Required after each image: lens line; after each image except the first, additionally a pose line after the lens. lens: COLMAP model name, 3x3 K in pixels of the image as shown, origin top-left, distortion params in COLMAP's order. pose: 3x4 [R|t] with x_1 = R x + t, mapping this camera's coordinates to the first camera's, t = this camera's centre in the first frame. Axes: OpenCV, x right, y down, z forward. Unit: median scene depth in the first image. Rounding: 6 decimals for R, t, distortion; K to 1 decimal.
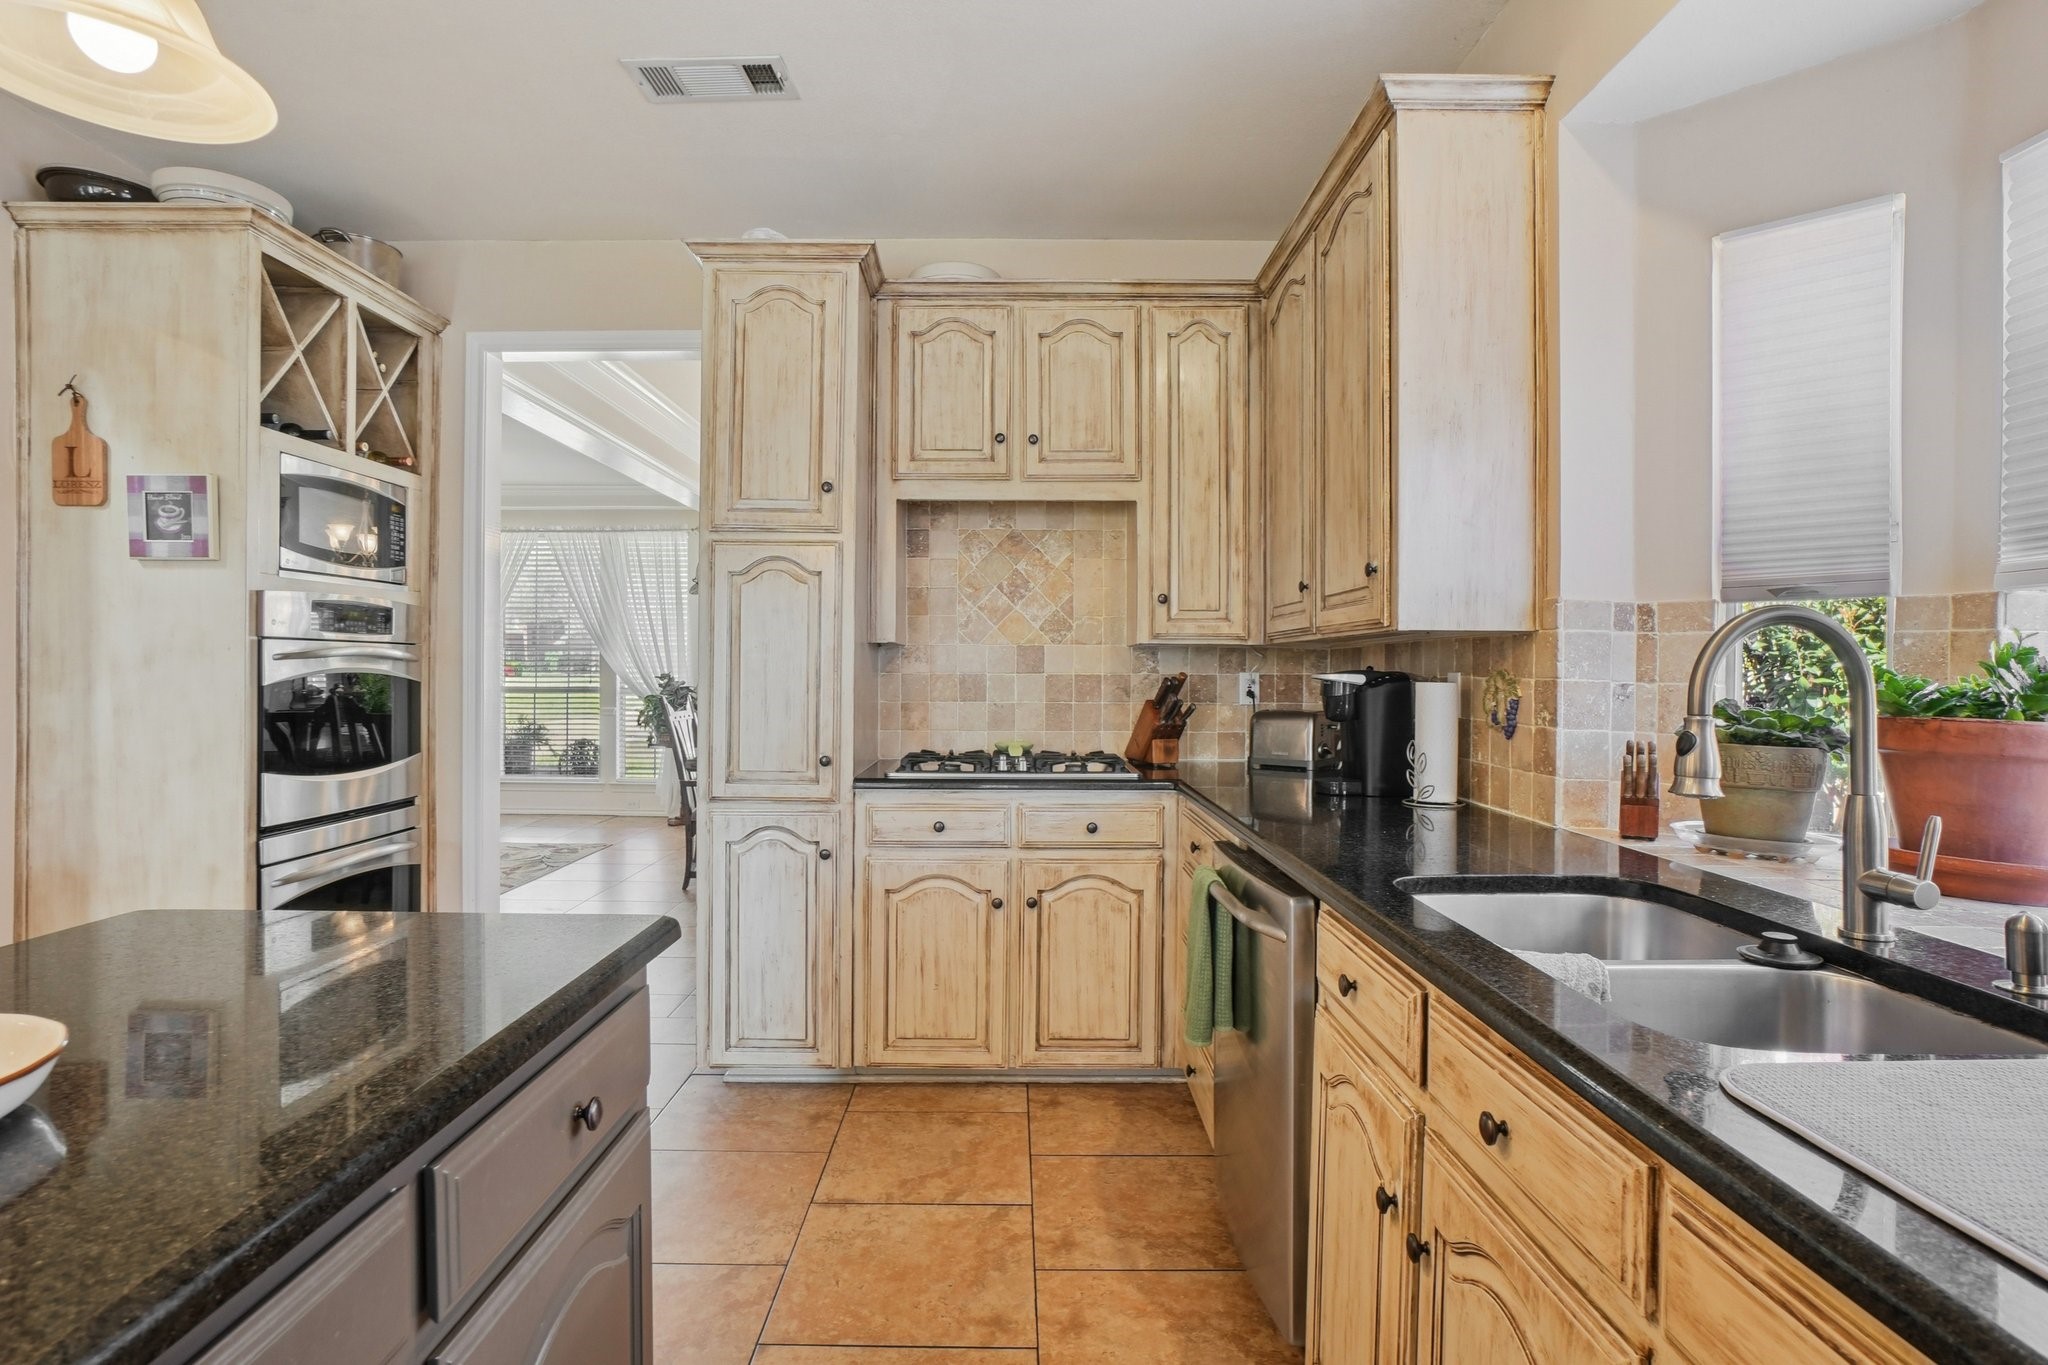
lens RADIAL K [[1047.5, 0, 1017.5], [0, 1047.5, 675.2], [0, 0, 1]] dist [-0.045504, 0.023247]
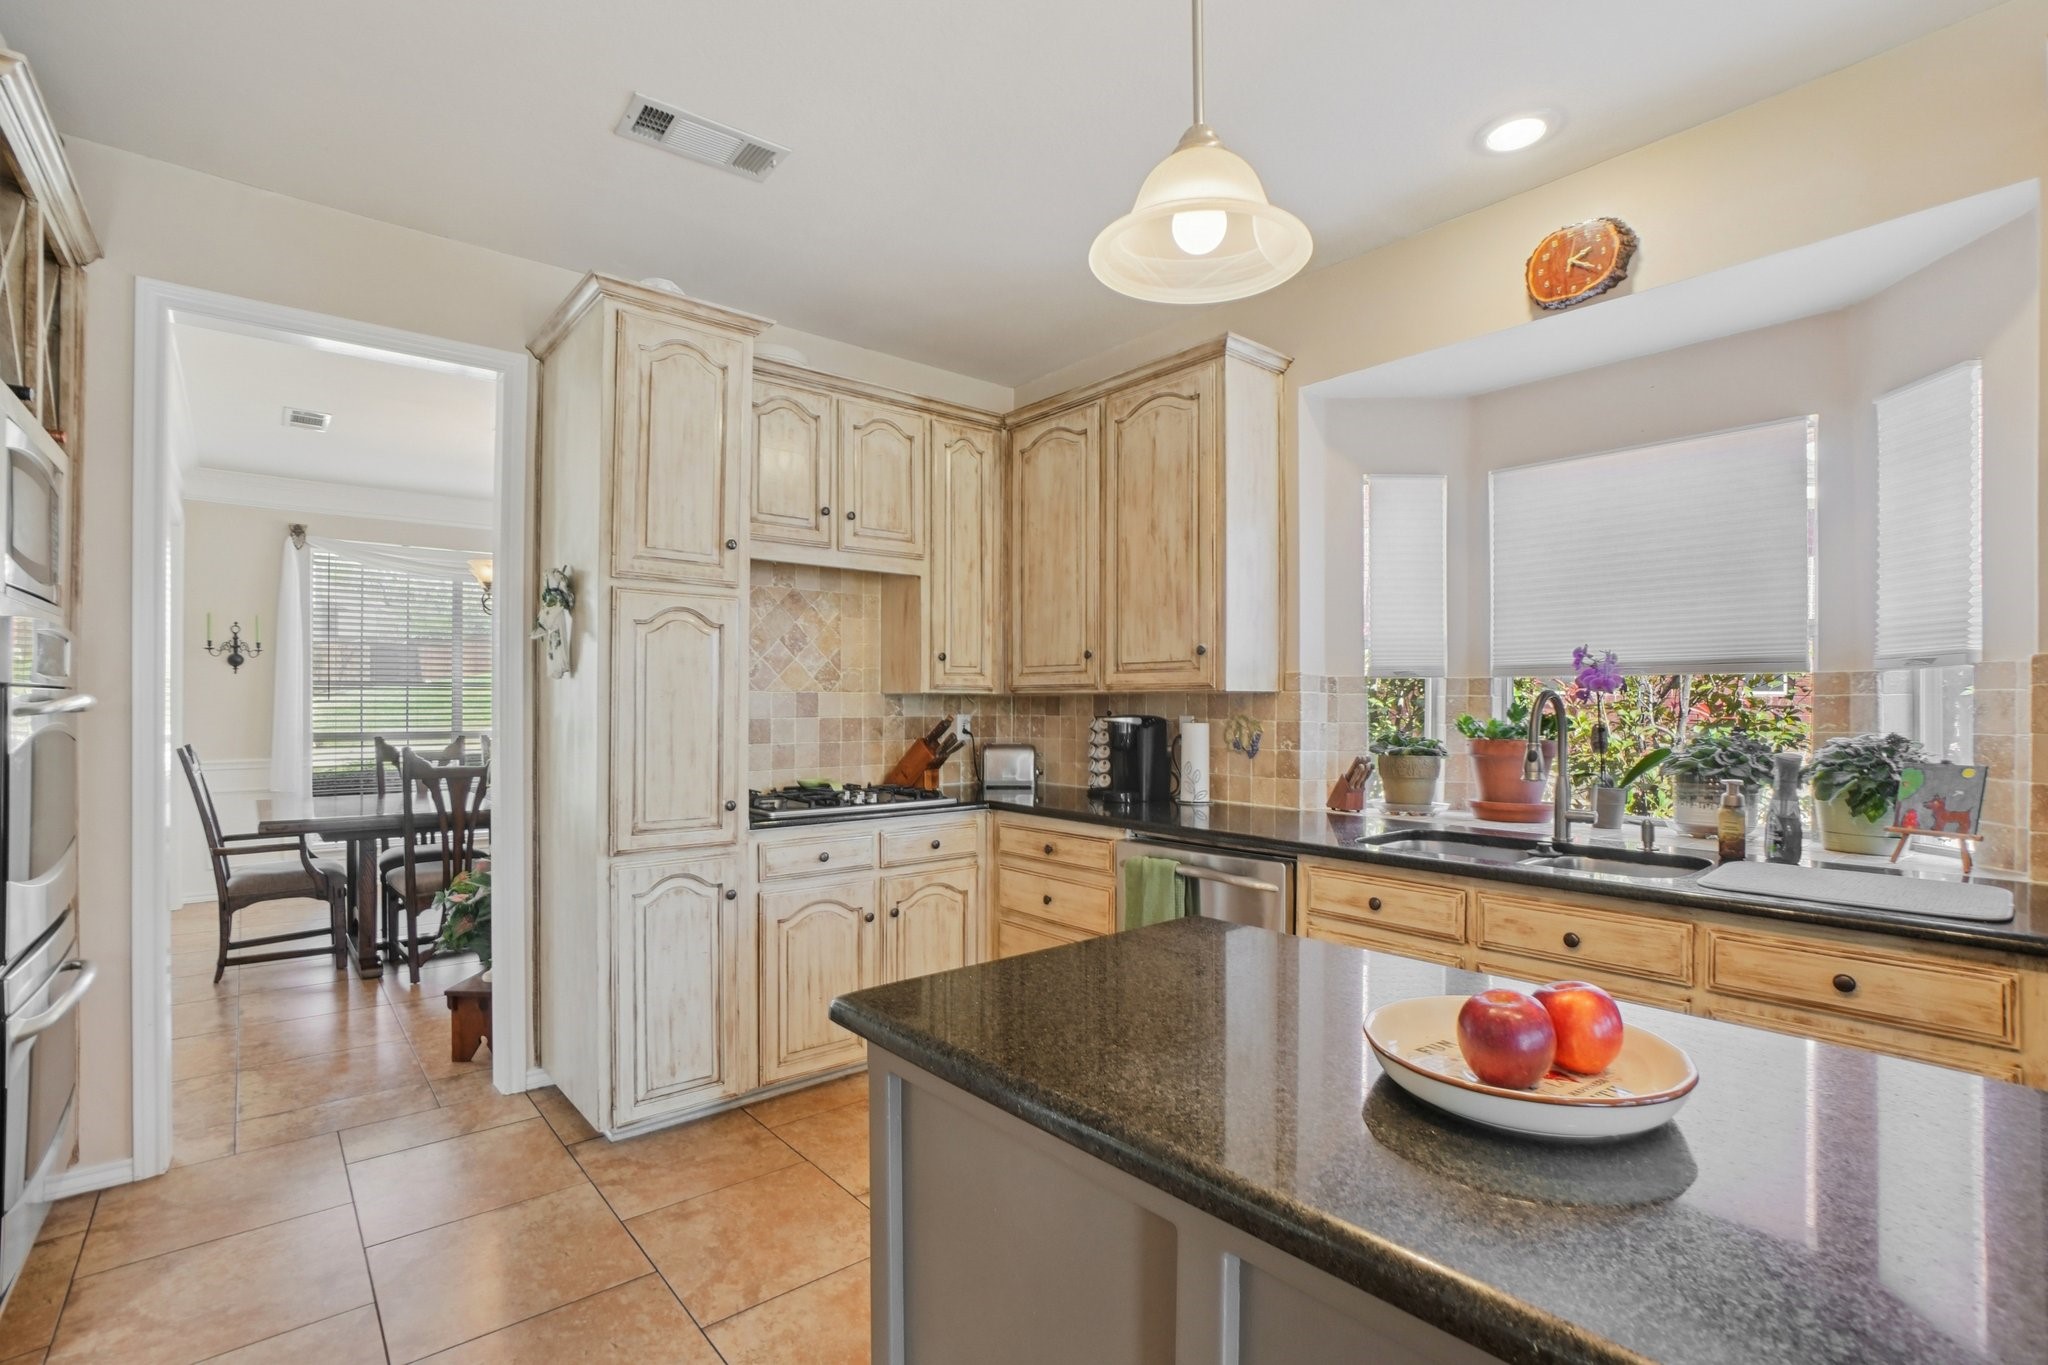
lens RADIAL K [[943.6, 0, 1020.8], [0, 943.6, 706.7], [0, 0, 1]] dist [-0.059469, 0.025324]
pose [[0.765115, -0.005913, 0.643867, -0.558842], [0.004786, 0.999982, 0.003496, -0.018930], [-0.643876, 0.000407, 0.765130, 0.091297]]
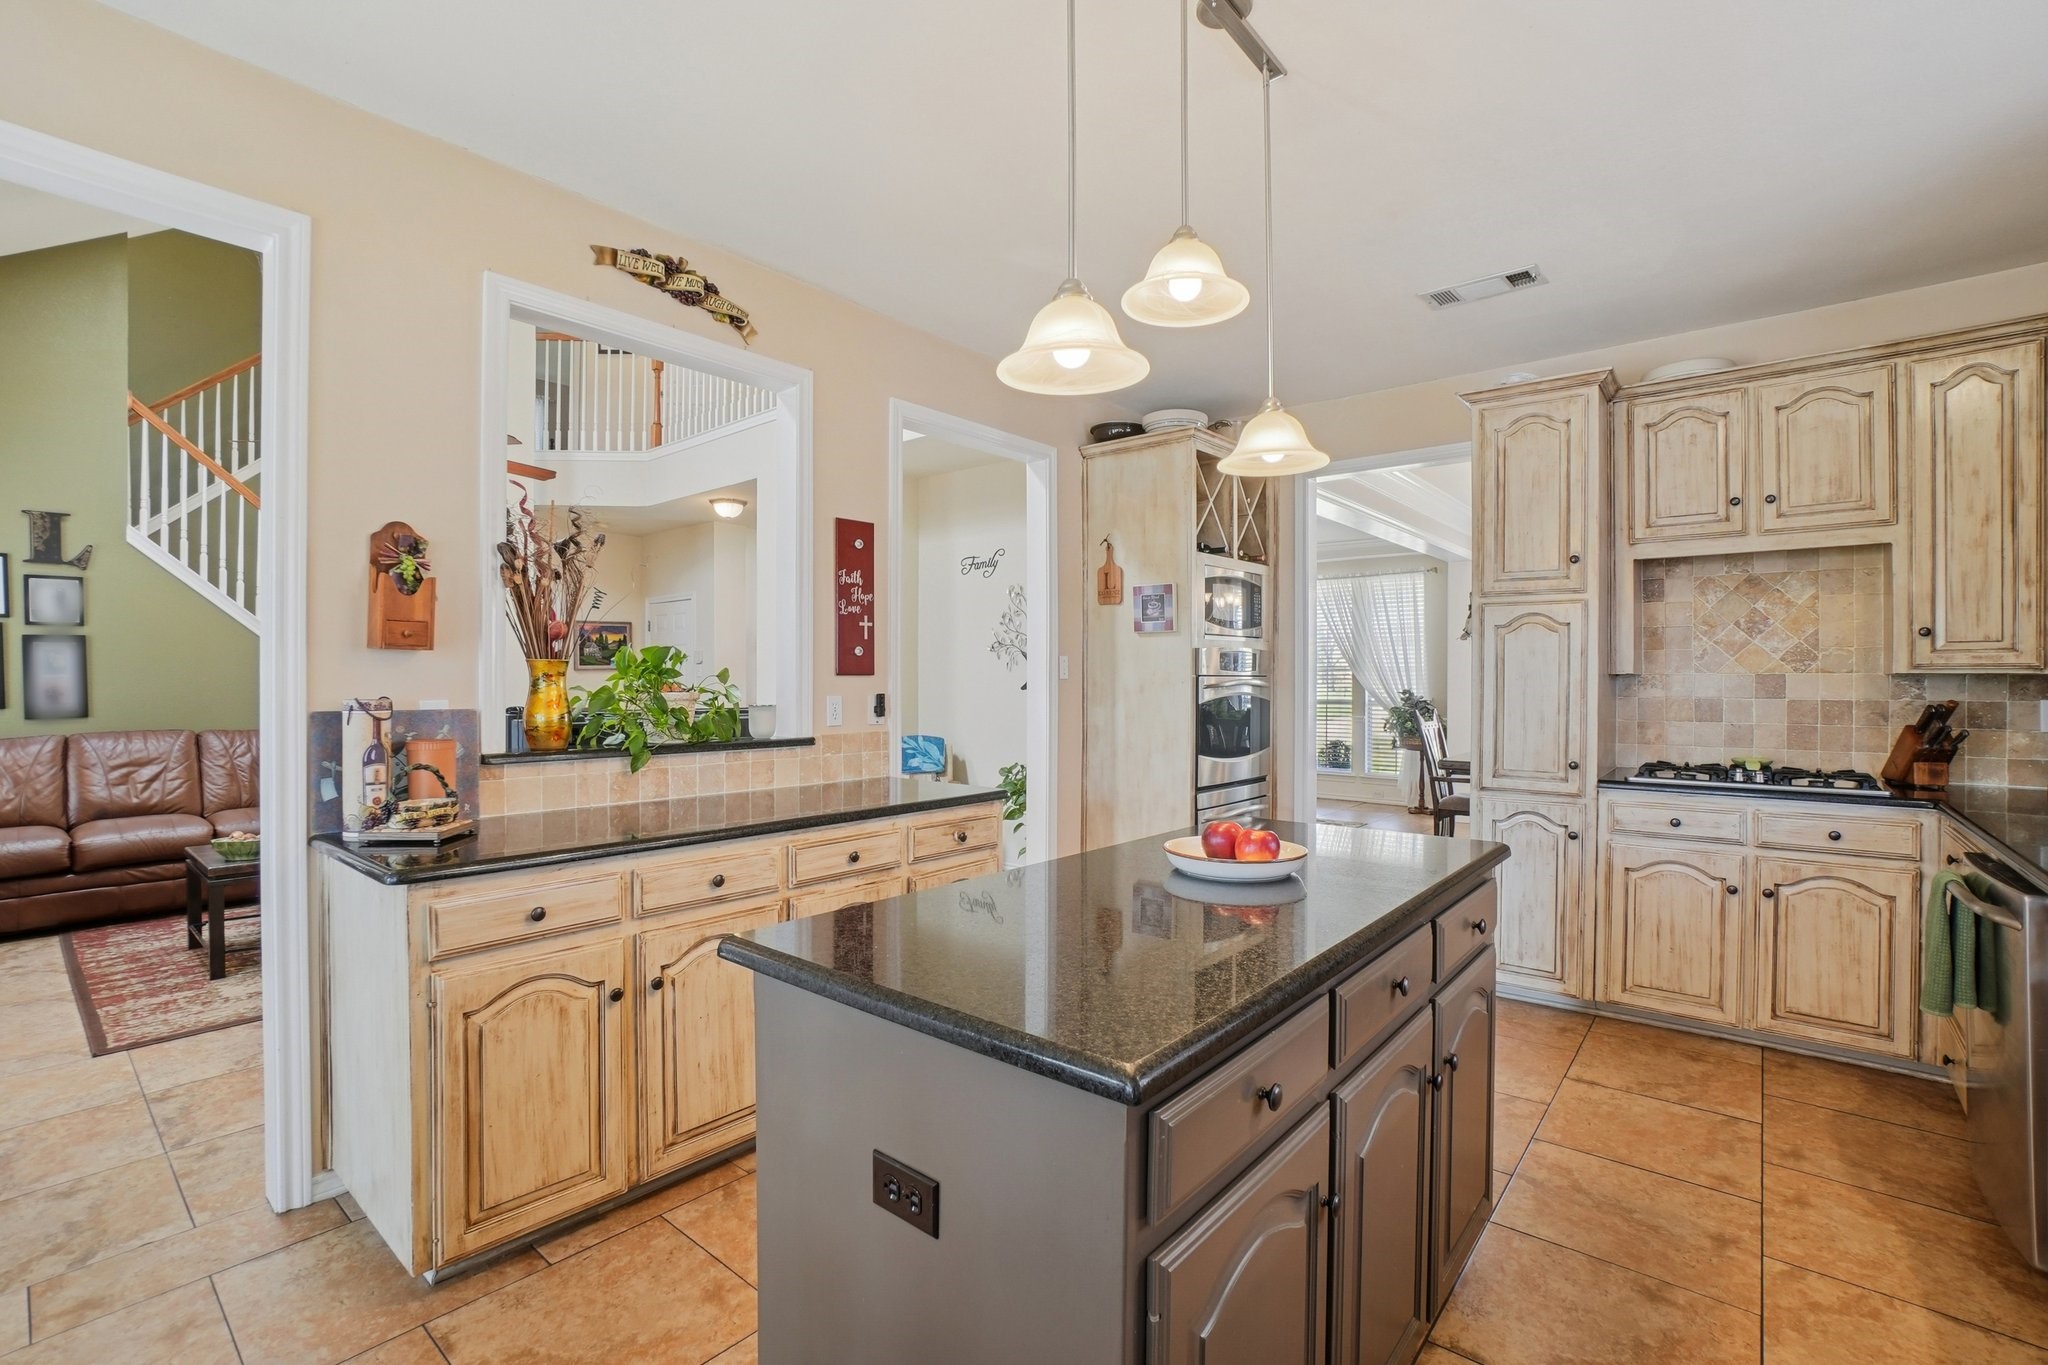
lens RADIAL K [[923.3, 0, 1012.2], [0, 923.3, 680.5], [0, 0, 1]] dist [-0.059753, 0.023902]
pose [[0.762526, -0.002189, -0.646954, 0.016296], [-0.000422, 0.999992, -0.003881, -0.020793], [0.646958, 0.003233, 0.762519, -0.335230]]
